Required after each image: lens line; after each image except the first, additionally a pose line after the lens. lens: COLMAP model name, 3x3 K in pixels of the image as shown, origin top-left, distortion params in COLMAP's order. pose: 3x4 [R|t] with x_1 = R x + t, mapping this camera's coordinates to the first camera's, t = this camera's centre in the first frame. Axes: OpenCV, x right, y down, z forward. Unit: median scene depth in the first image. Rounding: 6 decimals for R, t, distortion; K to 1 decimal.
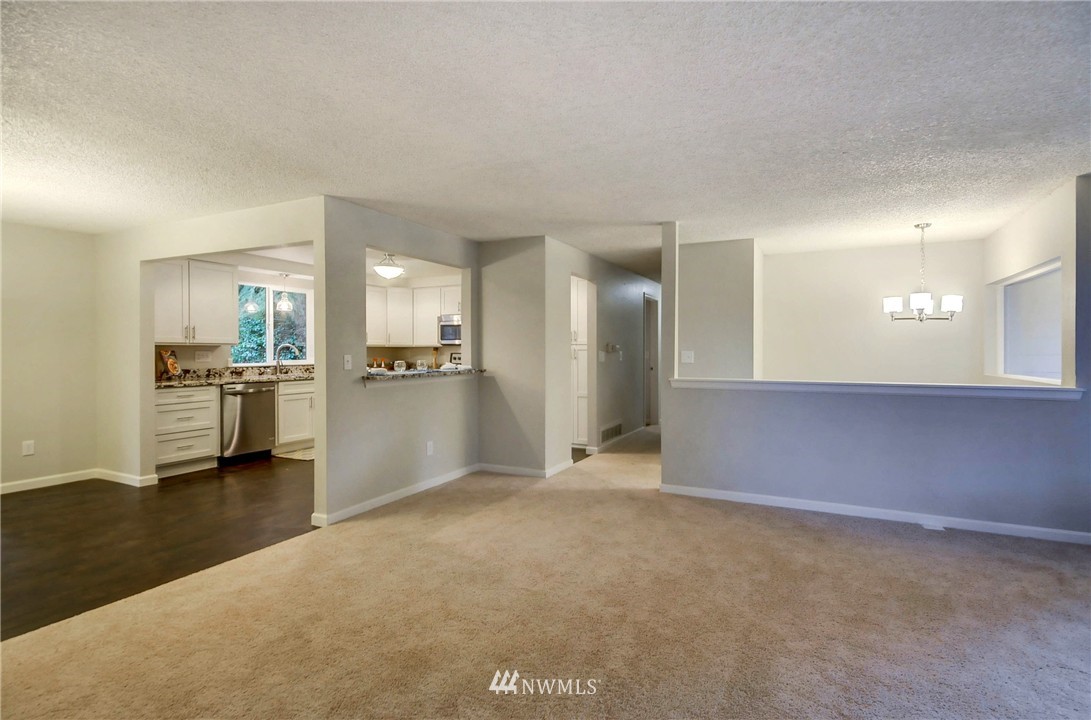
lens RADIAL K [[527.1, 0, 545.5], [0, 527.1, 360.0], [0, 0, 1]] dist [0.007354, 0.000314]
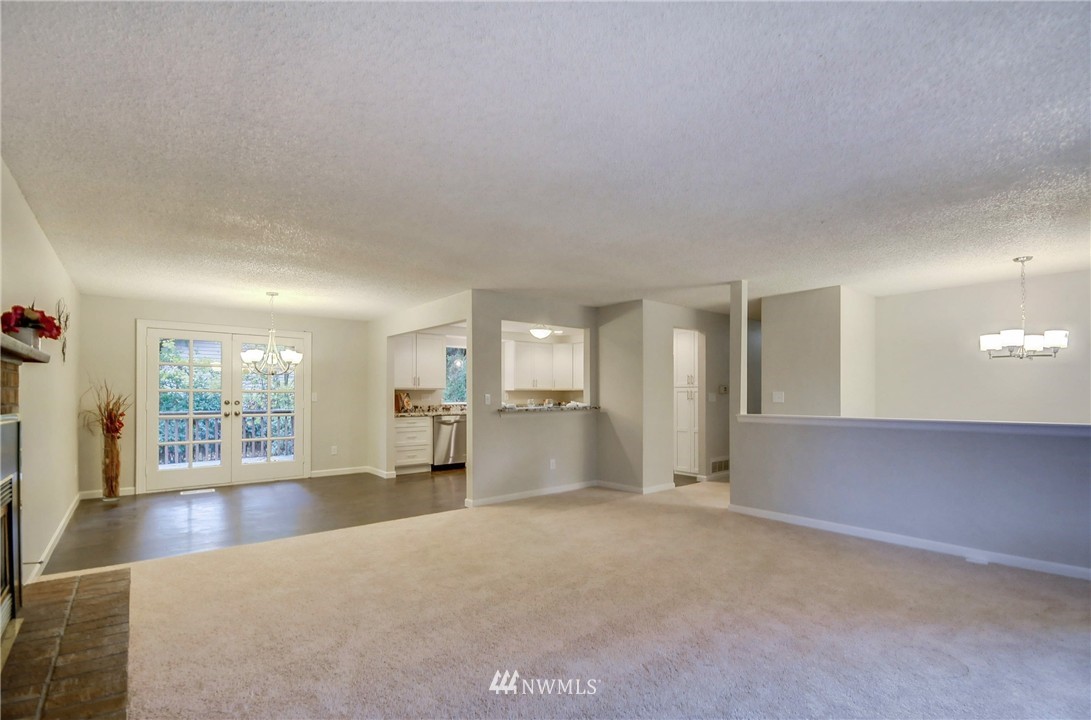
lens RADIAL K [[488.5, 0, 537.0], [0, 488.5, 401.5], [0, 0, 1]] dist [0.000865, 0.000015]
pose [[0.911933, 0.002829, -0.410330, 0.238939], [-0.004851, 0.999981, -0.003888, 0.010846], [0.410311, 0.005536, 0.911929, -0.147960]]
